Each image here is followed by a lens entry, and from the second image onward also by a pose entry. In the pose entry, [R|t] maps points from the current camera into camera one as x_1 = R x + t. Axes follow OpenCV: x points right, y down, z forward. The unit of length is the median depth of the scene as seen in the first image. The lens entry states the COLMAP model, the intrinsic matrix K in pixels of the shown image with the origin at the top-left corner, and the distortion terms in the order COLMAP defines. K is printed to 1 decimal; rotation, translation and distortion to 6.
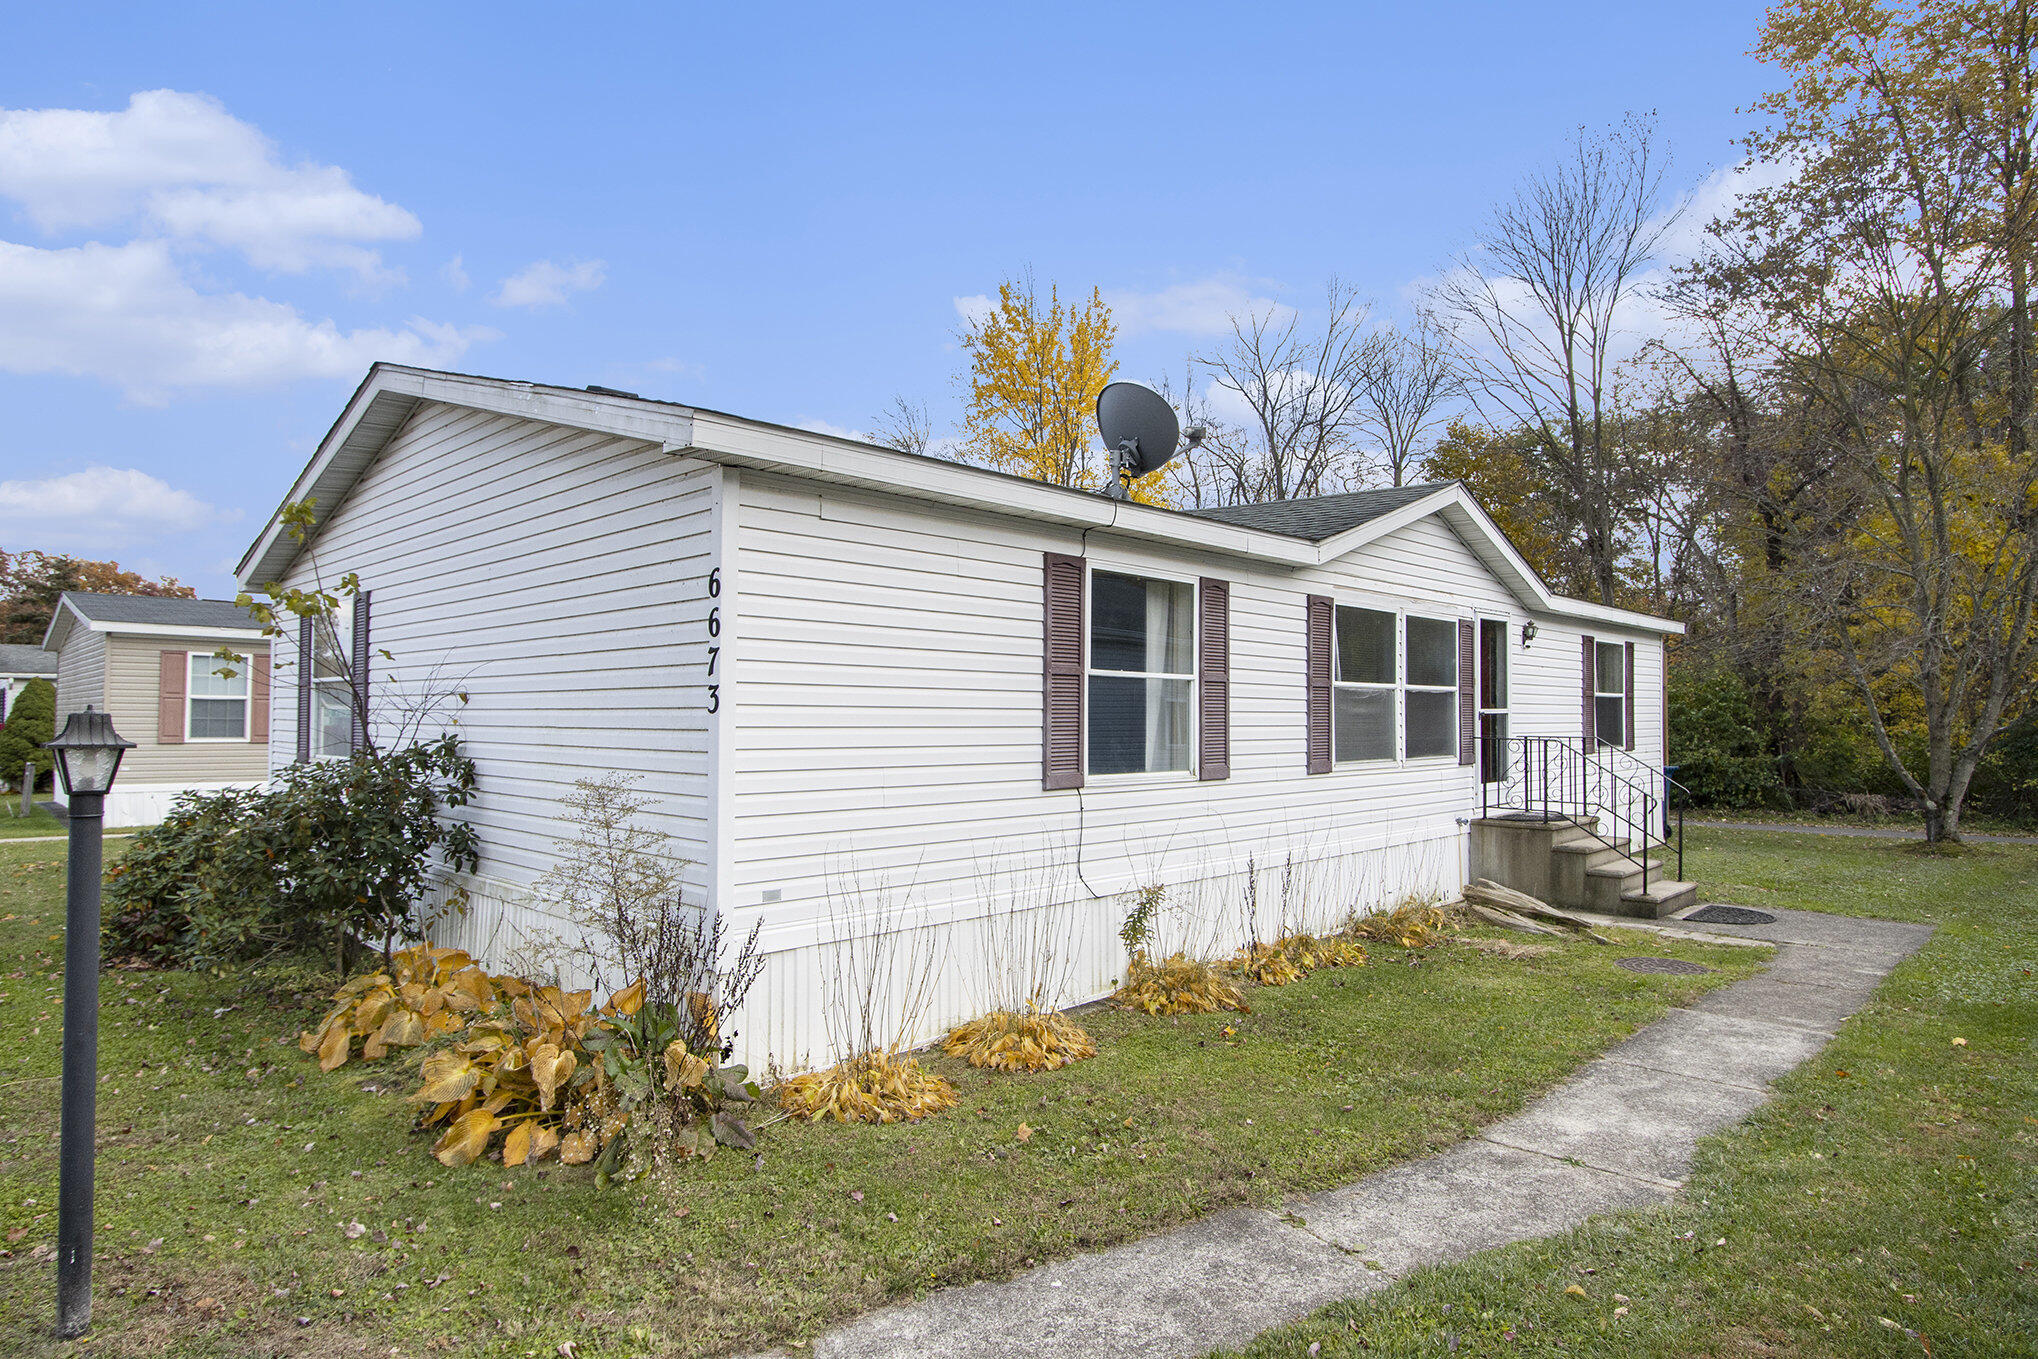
lens RADIAL K [[1141.7, 0, 1016.6], [0, 1141.7, 703.2], [0, 0, 1]] dist [0.002287, 0.000239]
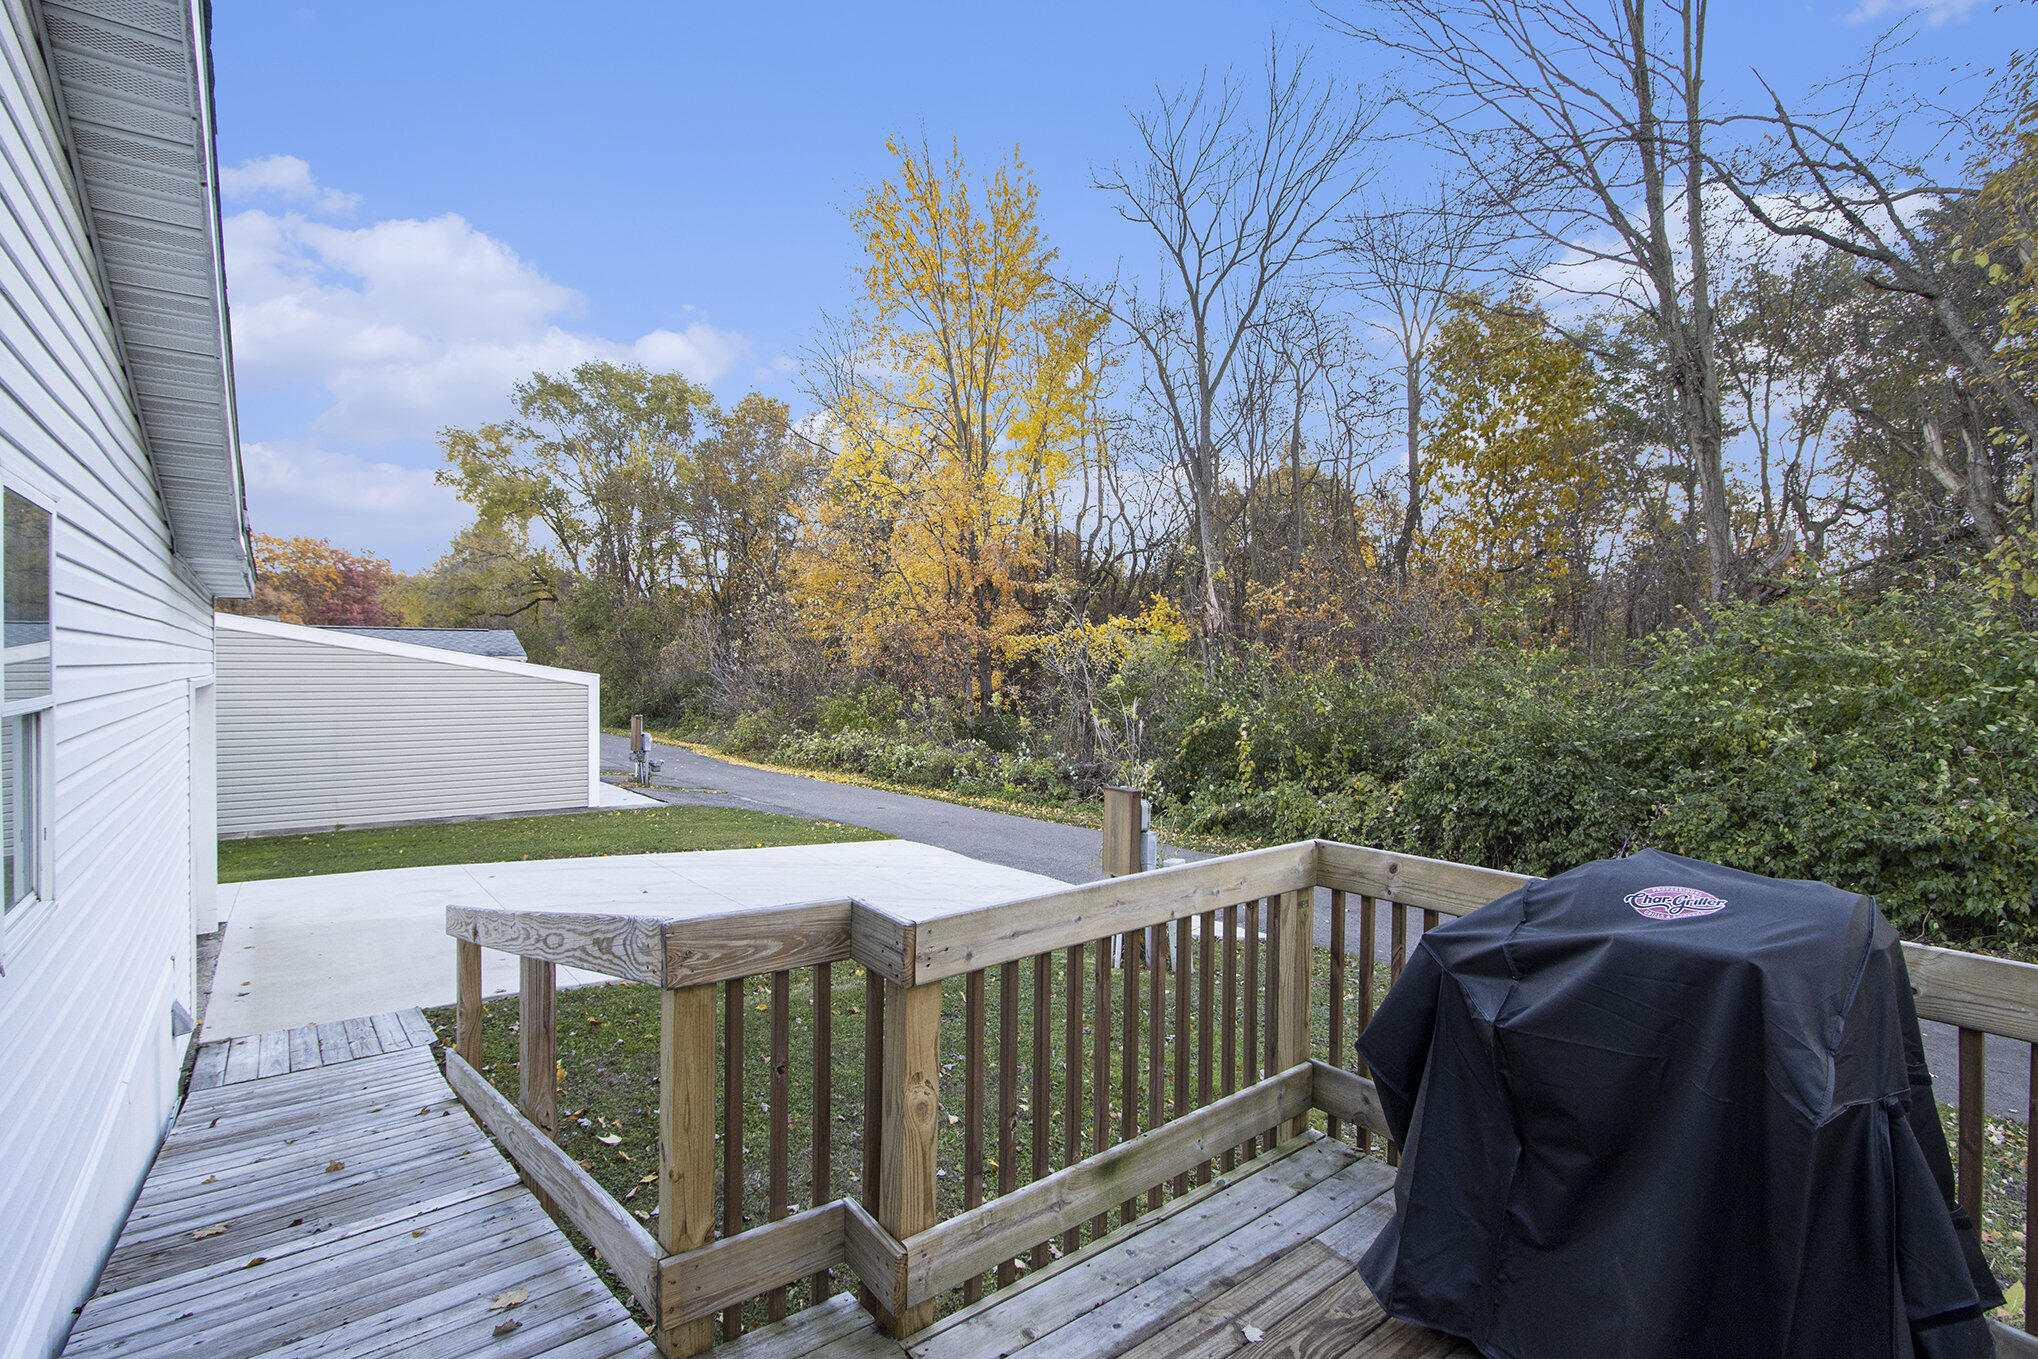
lens RADIAL K [[981.6, 0, 1018.6], [0, 981.6, 671.2], [0, 0, 1]] dist [-0.002941, -0.001855]
pose [[0.993371, 0.002729, -0.114921, 0.247120], [0.000015, 0.999715, 0.023868, -0.011958], [0.114953, -0.023712, 0.993088, 0.500702]]
